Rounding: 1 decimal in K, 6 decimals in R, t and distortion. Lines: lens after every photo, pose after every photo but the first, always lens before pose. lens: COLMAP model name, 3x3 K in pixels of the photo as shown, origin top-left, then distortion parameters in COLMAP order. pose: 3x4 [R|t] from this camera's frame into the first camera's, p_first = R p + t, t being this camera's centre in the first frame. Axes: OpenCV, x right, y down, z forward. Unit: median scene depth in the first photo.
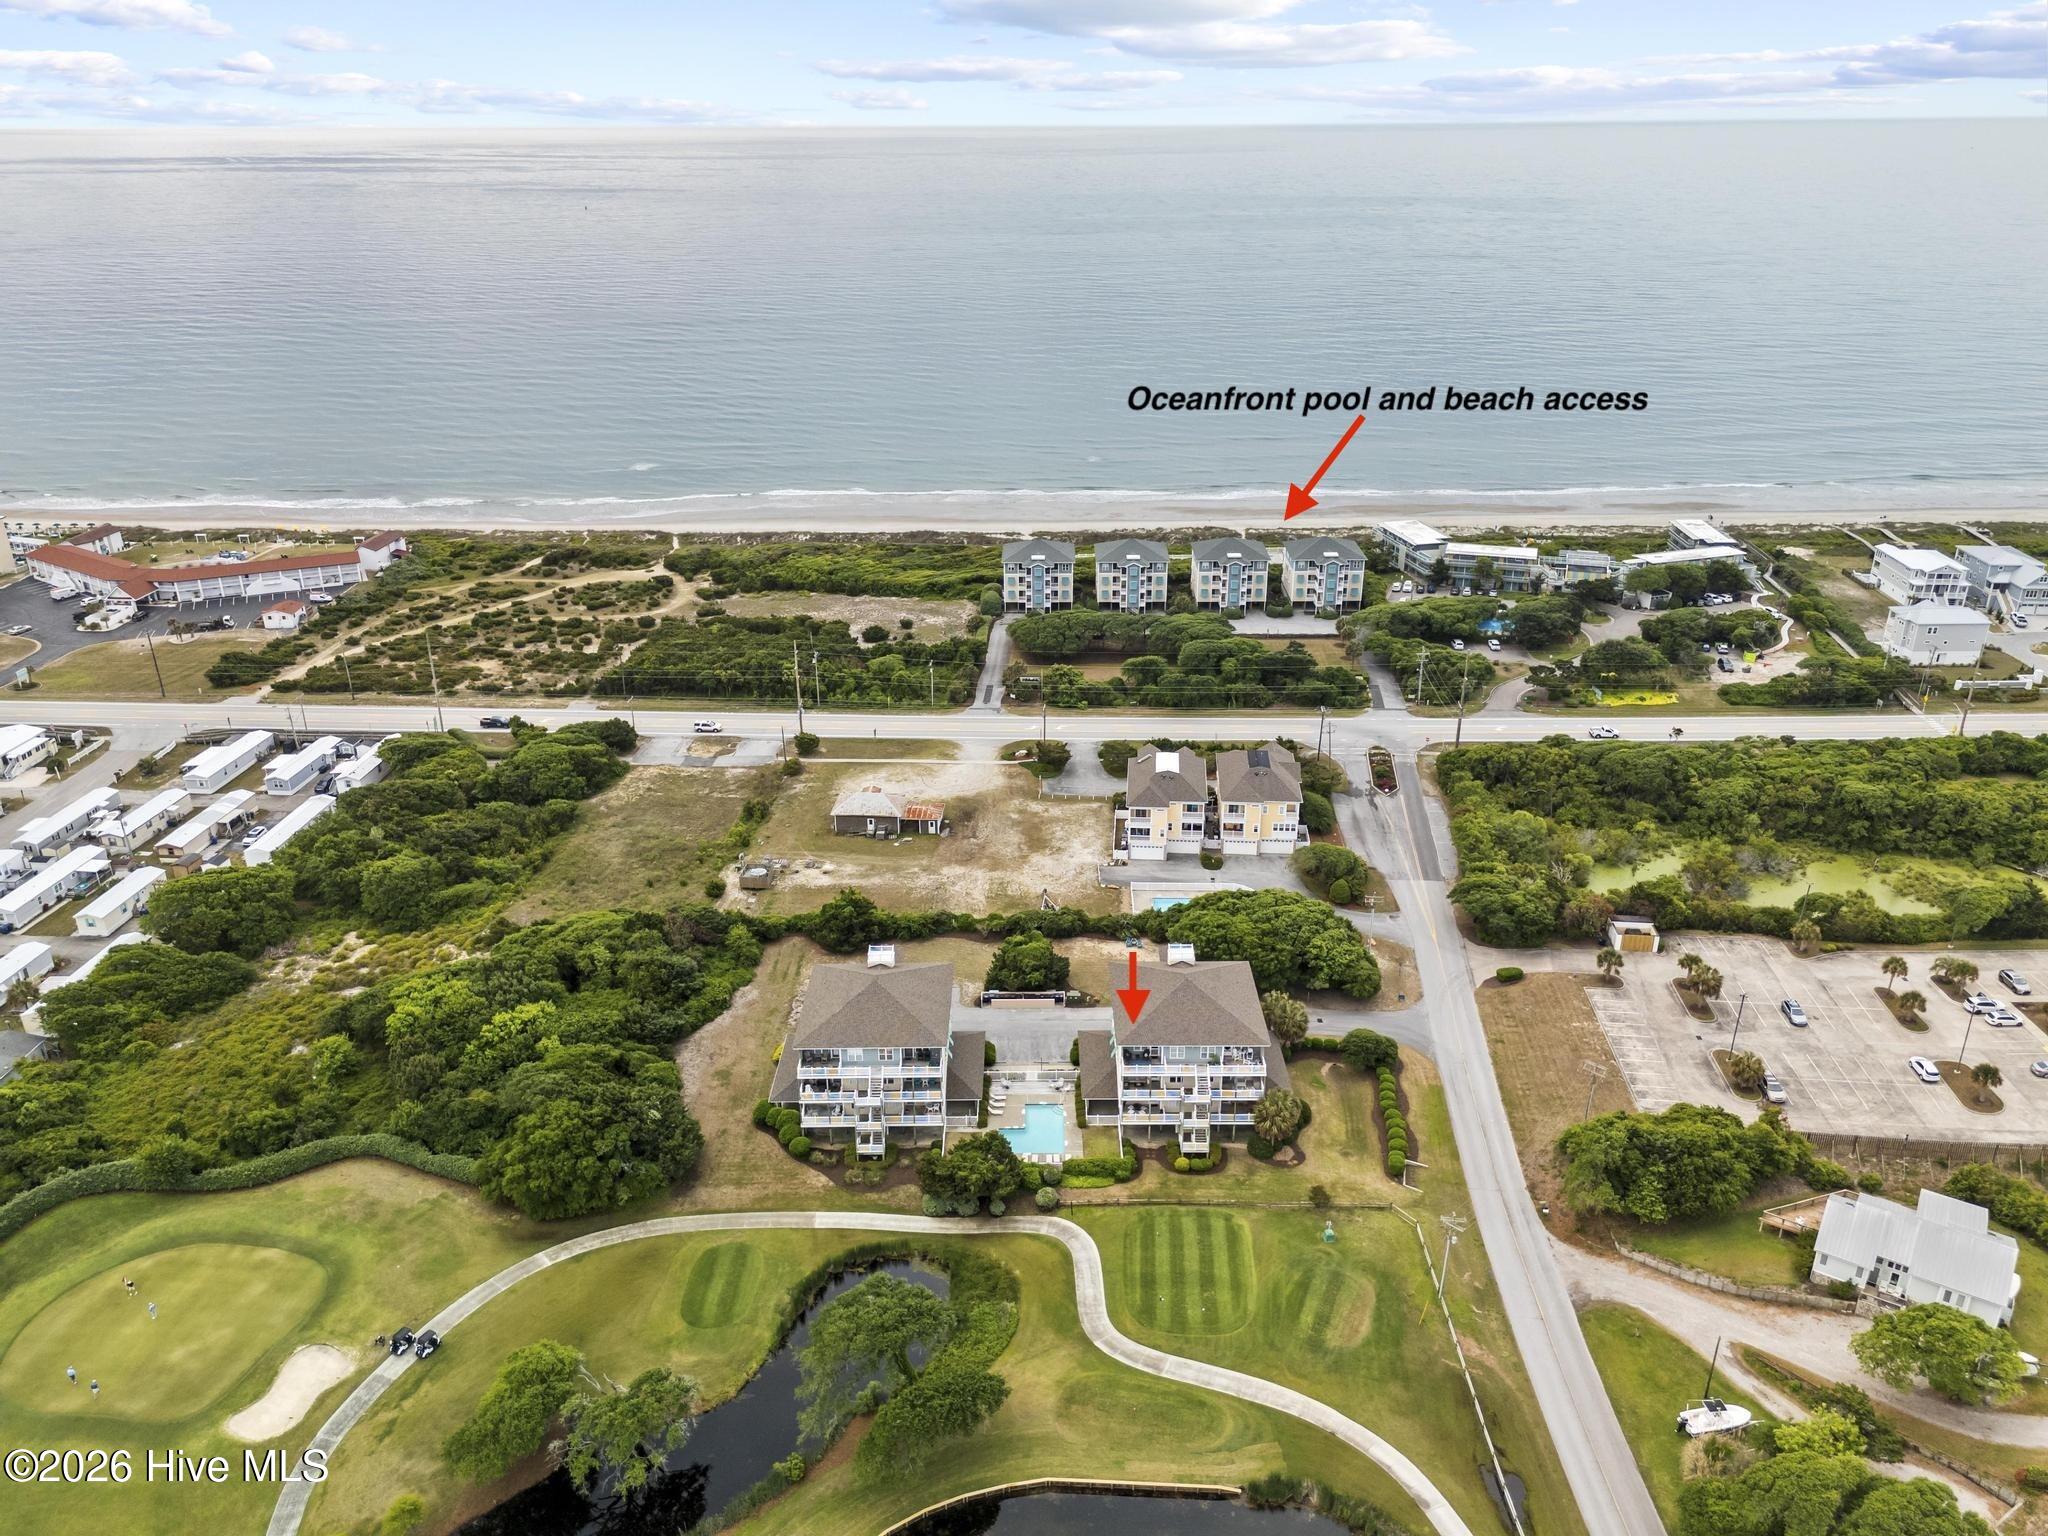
lens RADIAL K [[1500.6, 0, 1030.0], [0, 1500.6, 778.8], [0, 0, 1]] dist [0.062448, -0.058593]
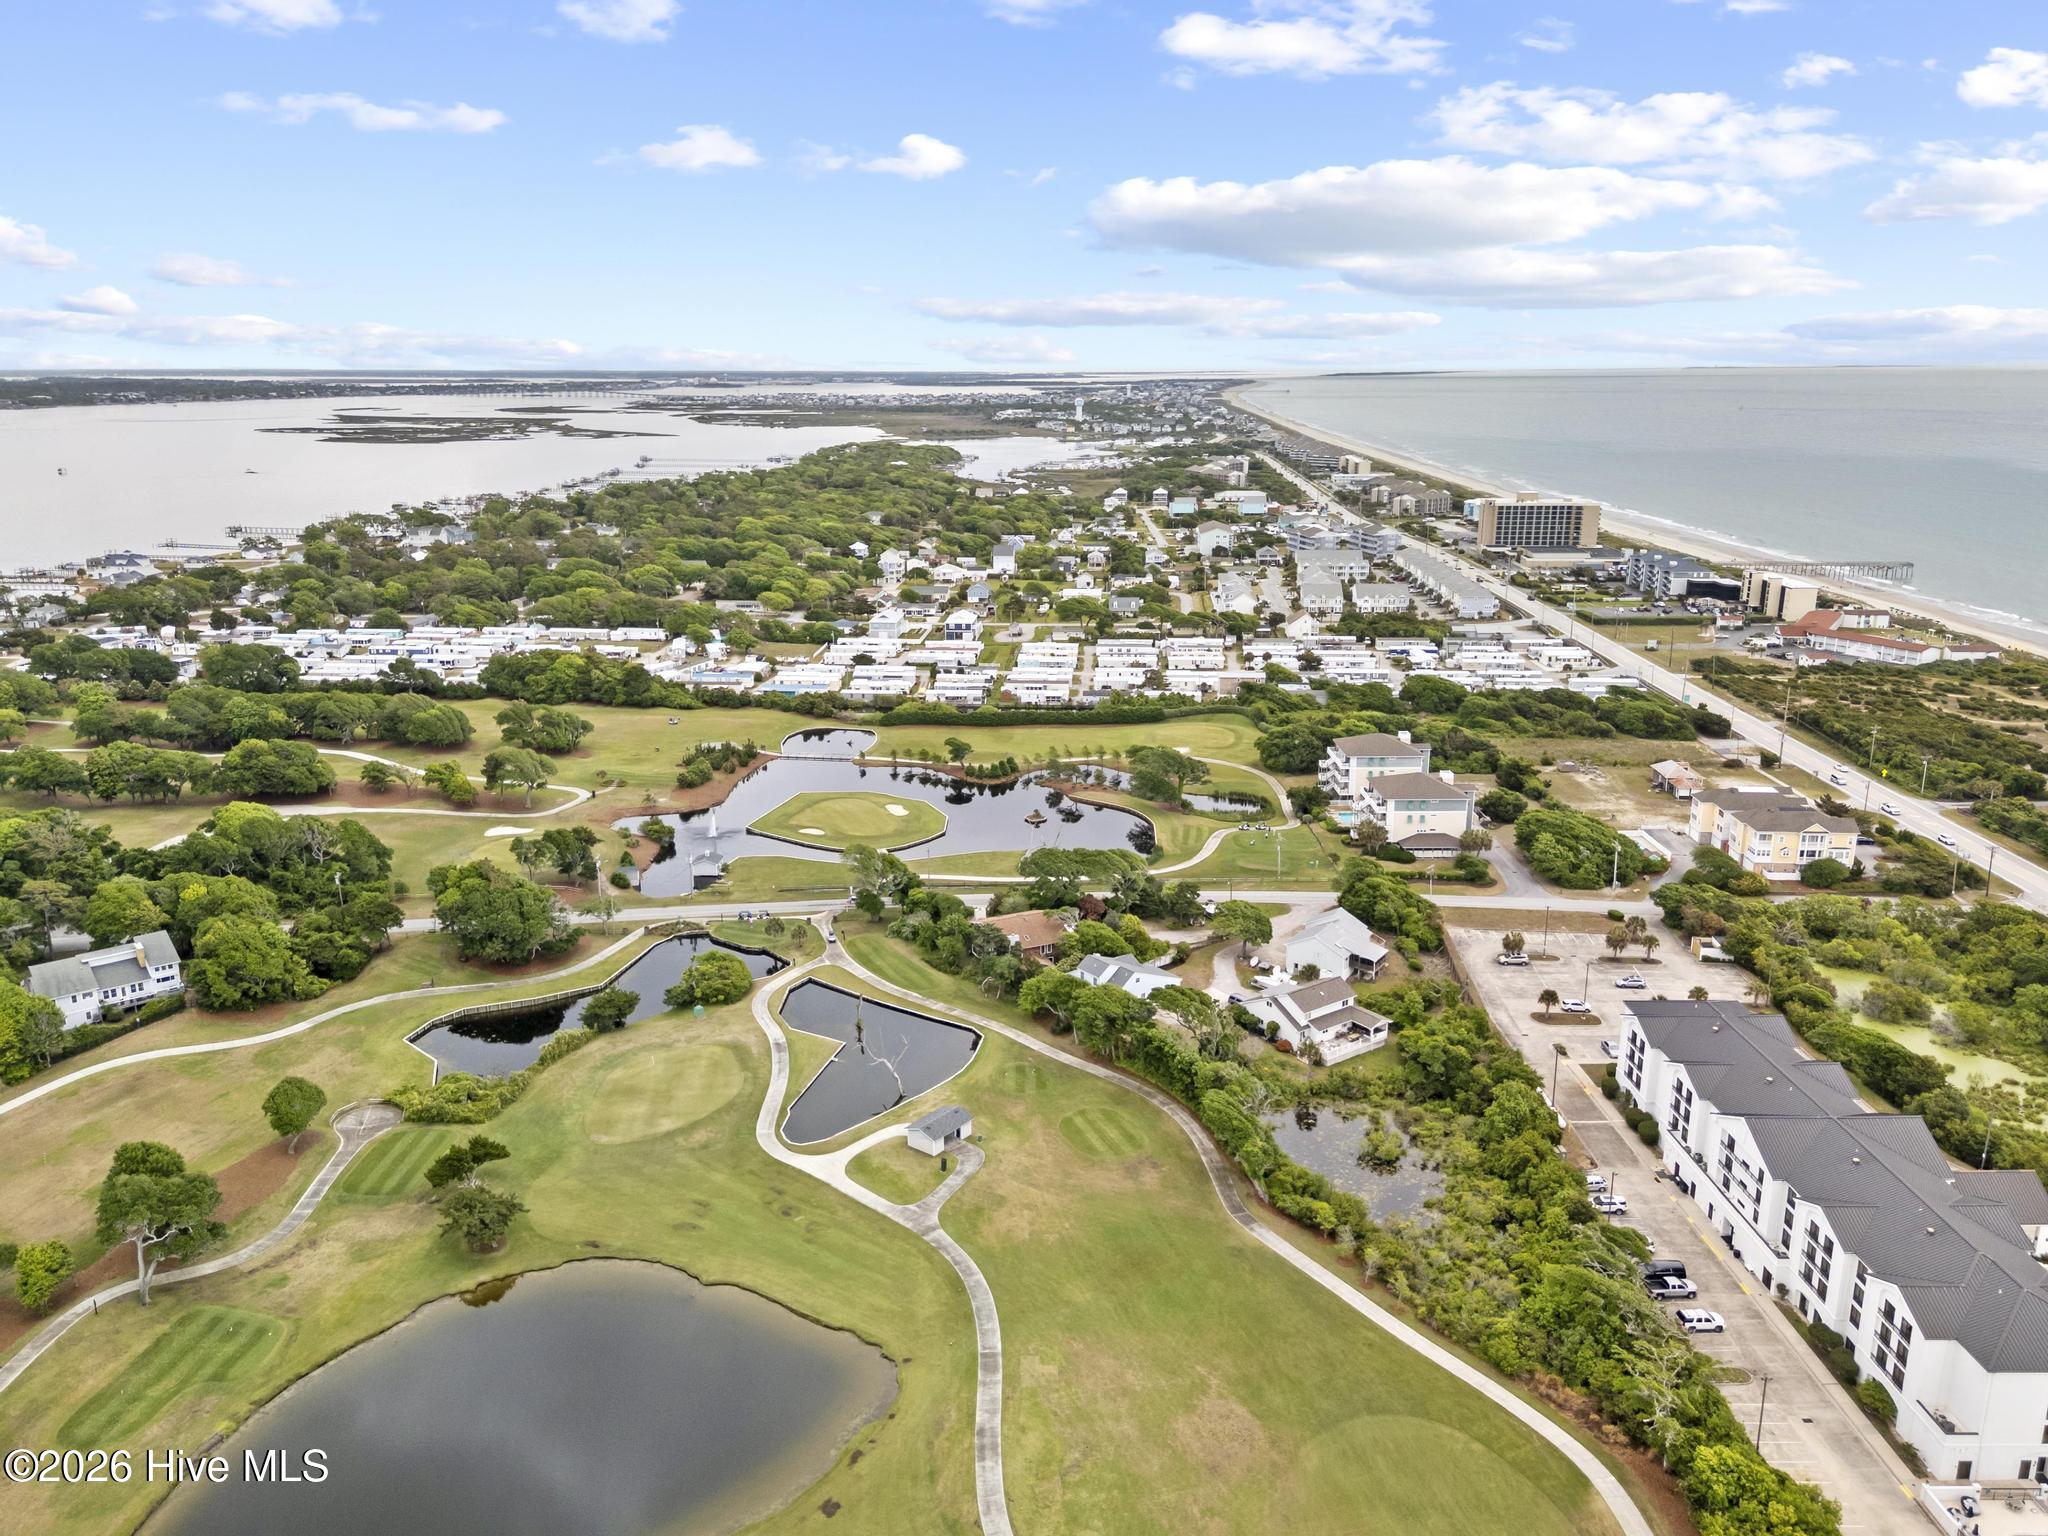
lens RADIAL K [[1487.2, 0, 1028.6], [0, 1487.2, 777.9], [0, 0, 1]] dist [0.091708, -0.110840]
pose [[0.004152, 0.268575, -0.963250, 1.364763], [-0.395511, 0.885155, 0.245096, -0.091716], [0.918452, 0.379958, 0.109899, 0.252457]]
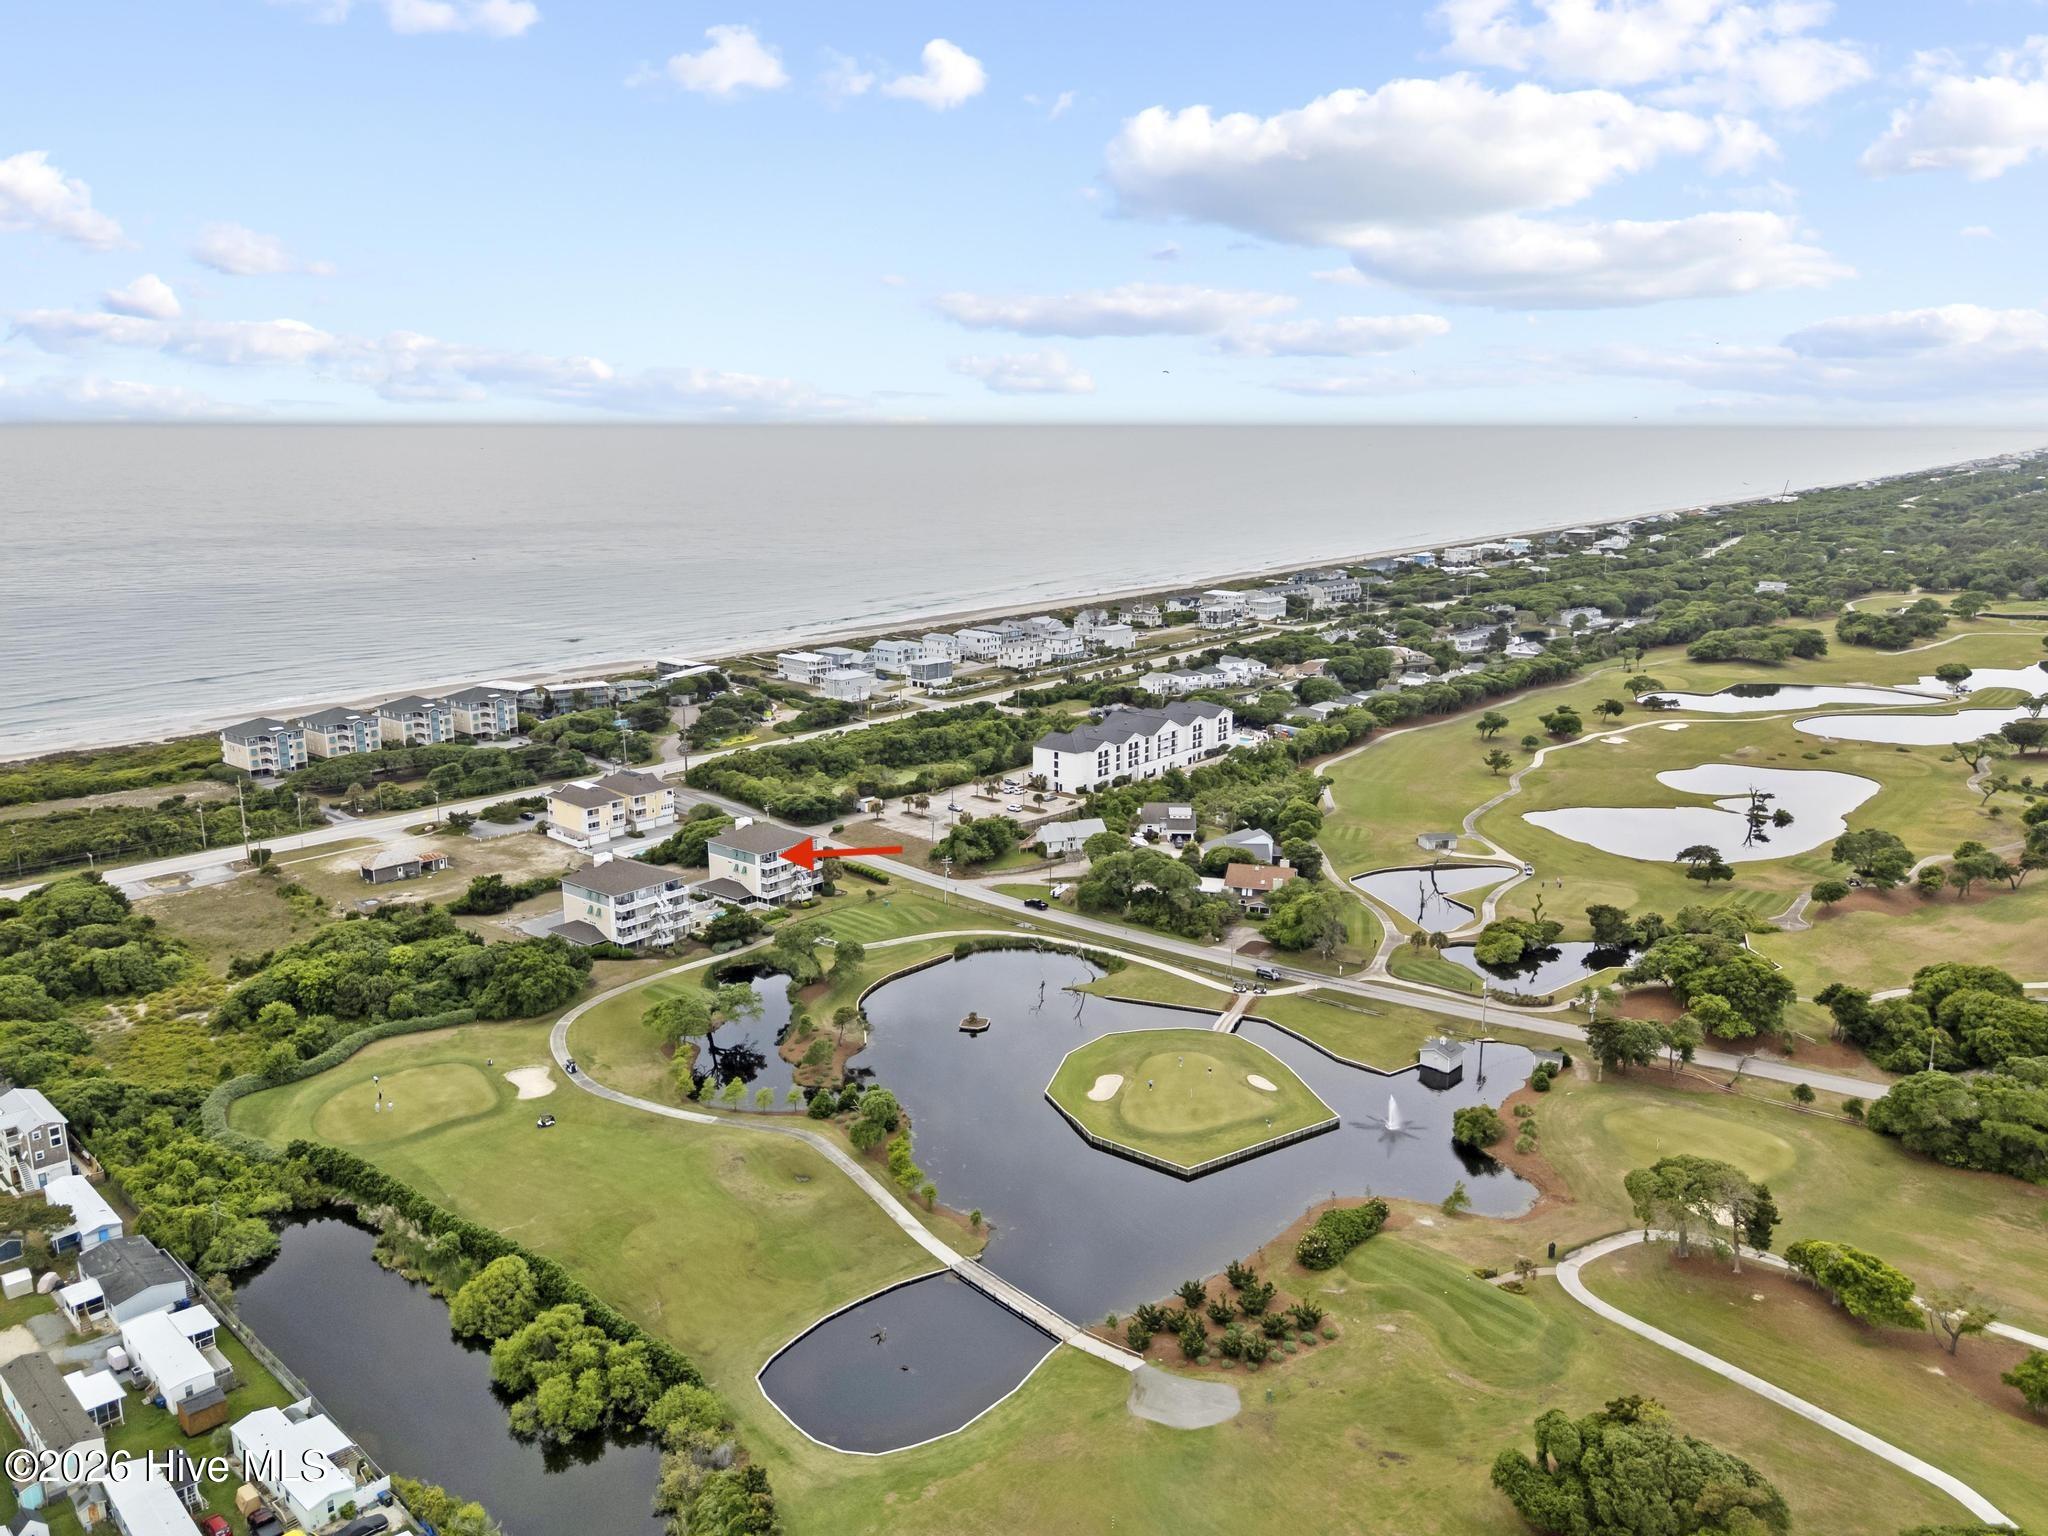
lens RADIAL K [[1487.2, 0, 1028.6], [0, 1487.2, 777.9], [0, 0, 1]] dist [0.091708, -0.110840]
pose [[0.636154, -0.172705, 0.751985, -0.772413], [0.304059, 0.951870, -0.038611, 0.179647], [-0.709124, 0.253211, 0.658048, -0.342596]]
